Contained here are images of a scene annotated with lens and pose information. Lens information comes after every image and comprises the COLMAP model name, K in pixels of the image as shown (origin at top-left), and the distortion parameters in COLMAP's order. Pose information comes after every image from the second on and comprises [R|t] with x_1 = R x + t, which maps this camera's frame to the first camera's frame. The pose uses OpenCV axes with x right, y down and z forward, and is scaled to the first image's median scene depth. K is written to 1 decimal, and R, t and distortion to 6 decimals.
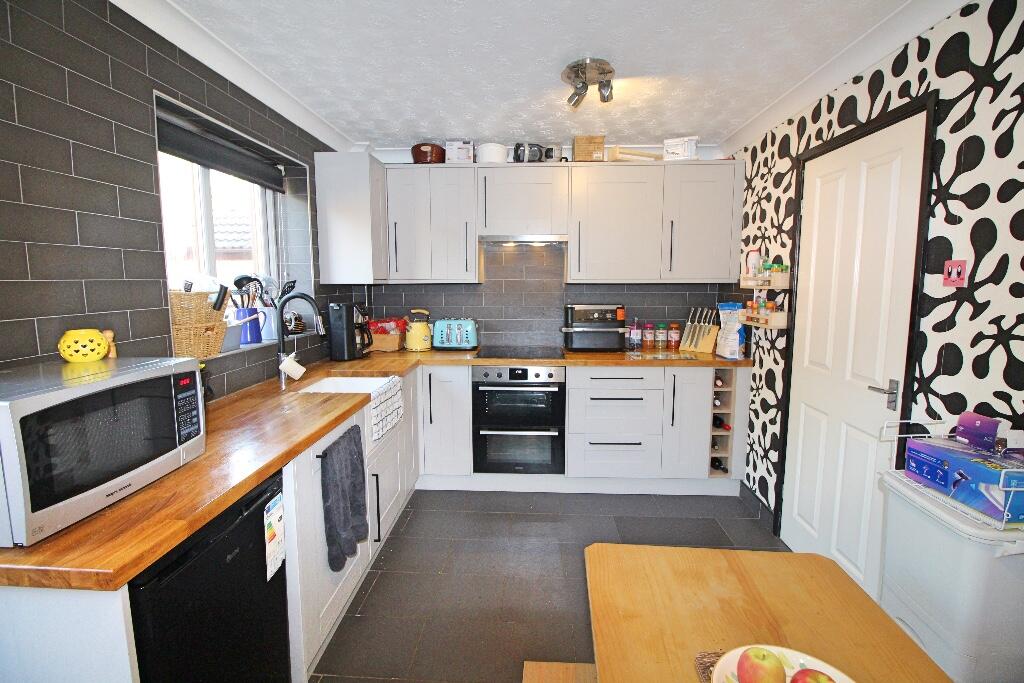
lens RADIAL K [[473.7, 0, 510.3], [0, 473.7, 336.2], [0, 0, 1]] dist [-0.010000, -0.006818]
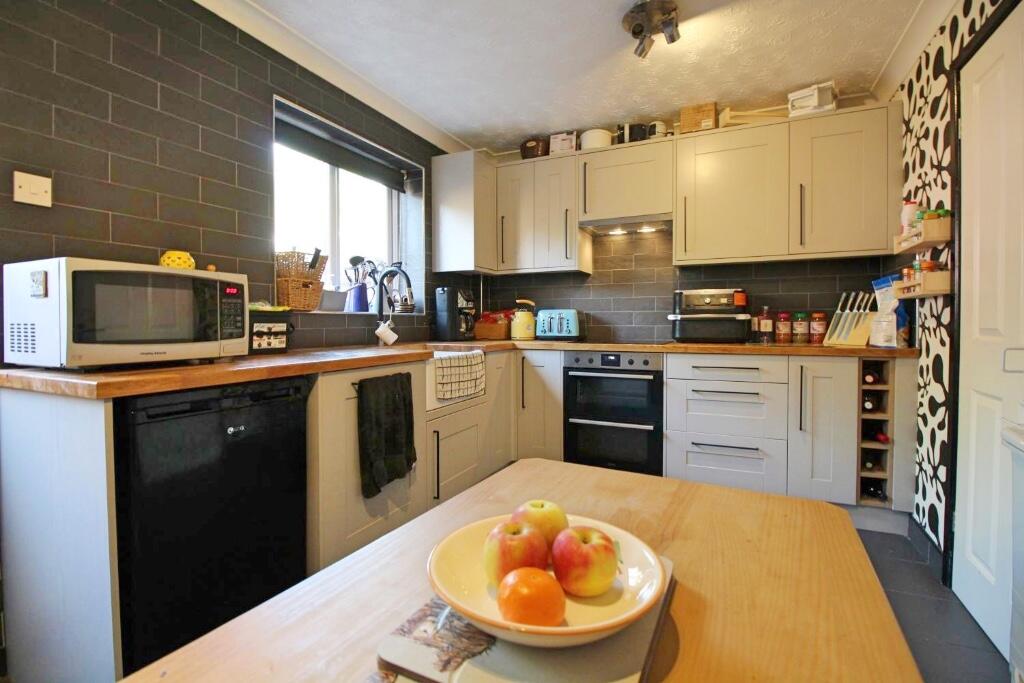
lens RADIAL K [[473.7, 0, 509.9], [0, 473.7, 332.3], [0, 0, 1]] dist [-0.010000, -0.006818]
pose [[0.923591, 0.009548, -0.383261, 0.209133], [-0.045571, 0.995336, -0.085021, 0.125490], [0.380662, 0.095991, 0.919719, 0.065572]]
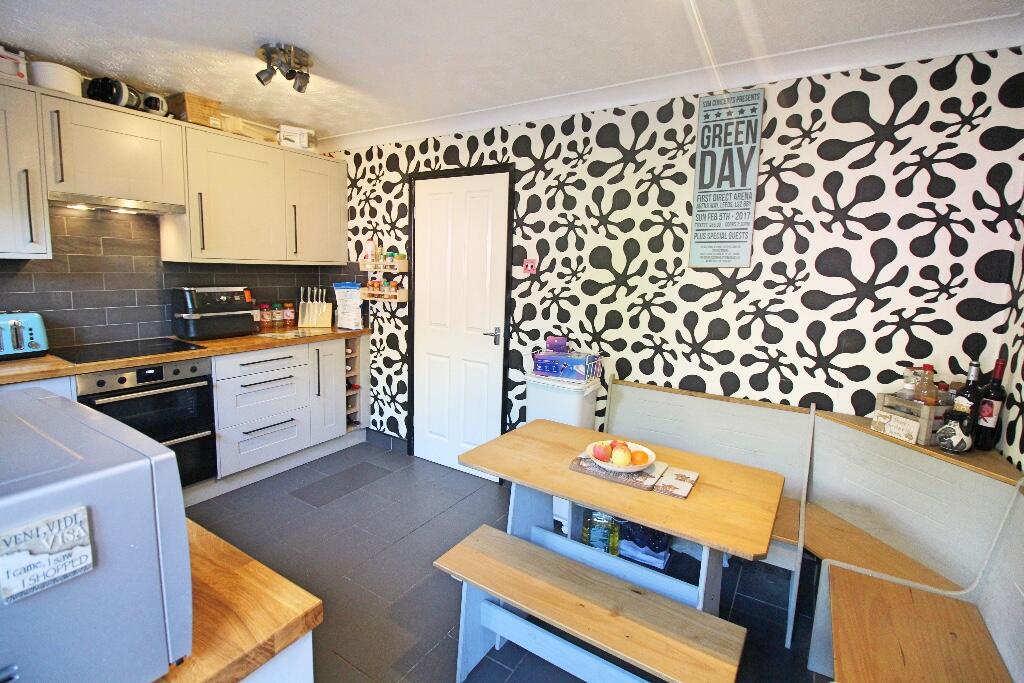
lens RADIAL K [[473.7, 0, 516.5], [0, 473.7, 334.1], [0, 0, 1]] dist [-0.010000, -0.006818]
pose [[0.474448, -0.105639, 0.873922, -0.419153], [0.068646, 0.994190, 0.082910, -0.012868], [-0.877603, 0.020655, 0.478943, 0.072700]]
